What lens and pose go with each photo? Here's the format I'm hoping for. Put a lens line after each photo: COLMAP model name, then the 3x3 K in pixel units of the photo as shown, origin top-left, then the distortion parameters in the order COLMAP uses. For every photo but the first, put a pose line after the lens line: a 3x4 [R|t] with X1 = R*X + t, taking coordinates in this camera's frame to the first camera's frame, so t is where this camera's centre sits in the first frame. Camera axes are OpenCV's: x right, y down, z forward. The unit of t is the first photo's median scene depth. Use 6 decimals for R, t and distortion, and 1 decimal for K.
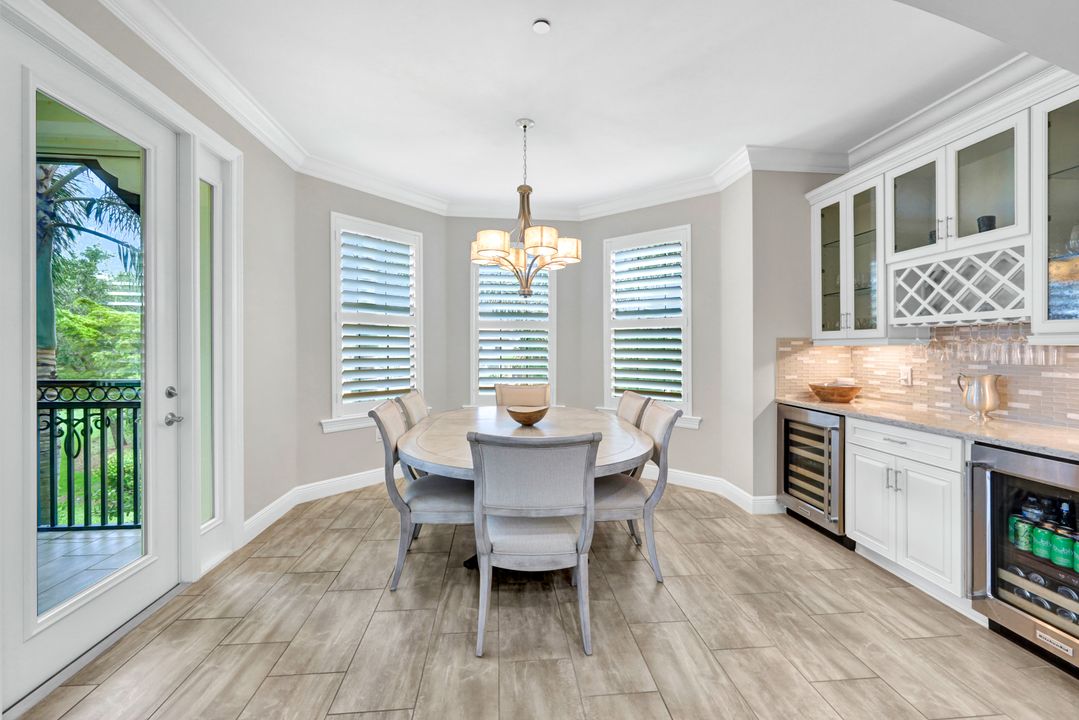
lens RADIAL K [[436.7, 0, 536.2], [0, 436.7, 345.2], [0, 0, 1]] dist [-0.001598, 0.000485]
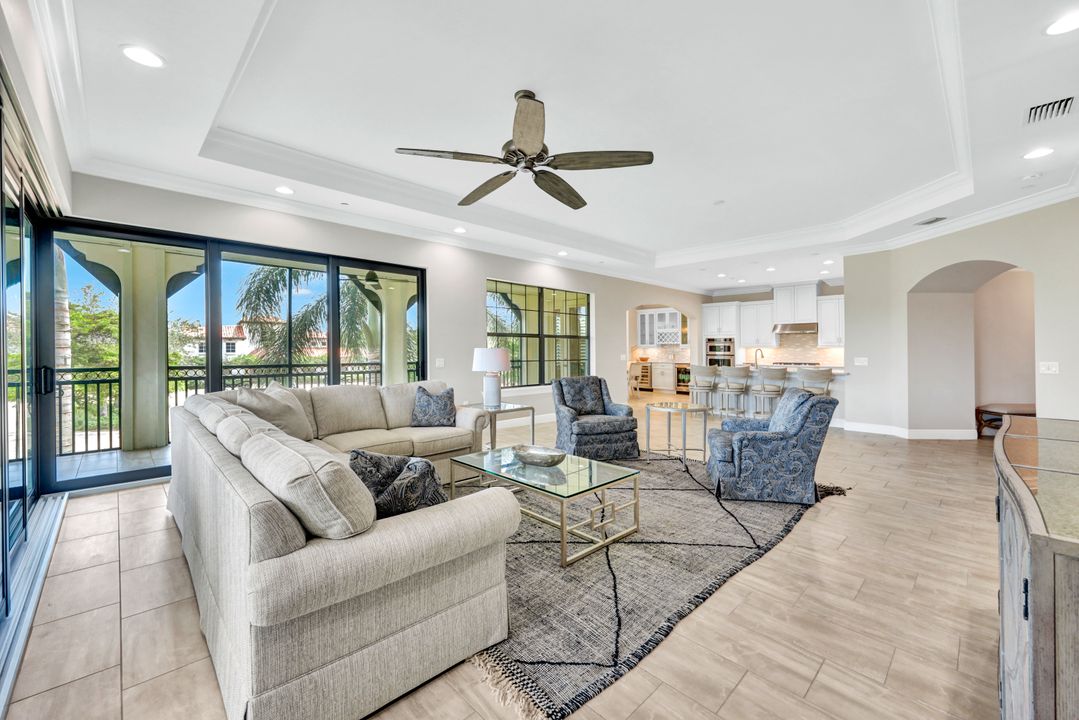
lens RADIAL K [[436.7, 0, 540.9], [0, 436.7, 351.8], [0, 0, 1]] dist [-0.001598, 0.000485]
pose [[0.773210, -0.009836, 0.634073, -3.166788], [-0.002072, 0.999835, 0.018036, -0.039726], [-0.634146, -0.015260, 0.773063, -1.868852]]
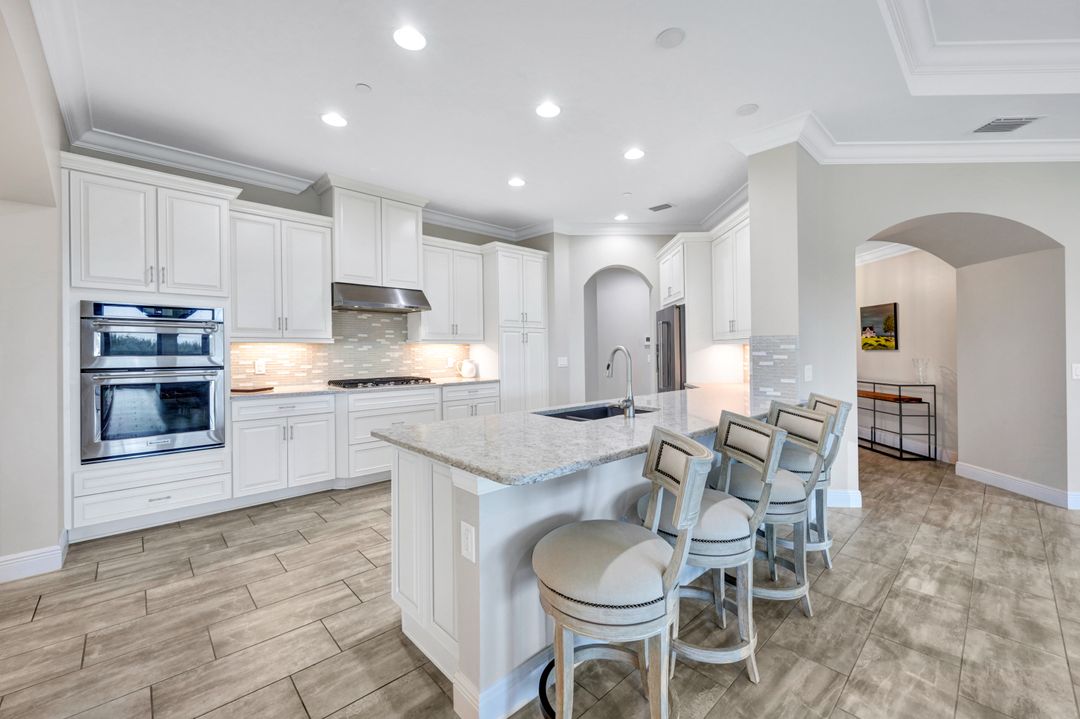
lens RADIAL K [[437.1, 0, 540.2], [0, 437.1, 349.9], [0, 0, 1]] dist [-0.001598, 0.000485]
pose [[-0.622093, -0.013805, 0.782822, -0.701949], [-0.013249, 0.999887, 0.007104, -0.006517], [-0.782832, -0.005952, -0.622205, 0.188221]]
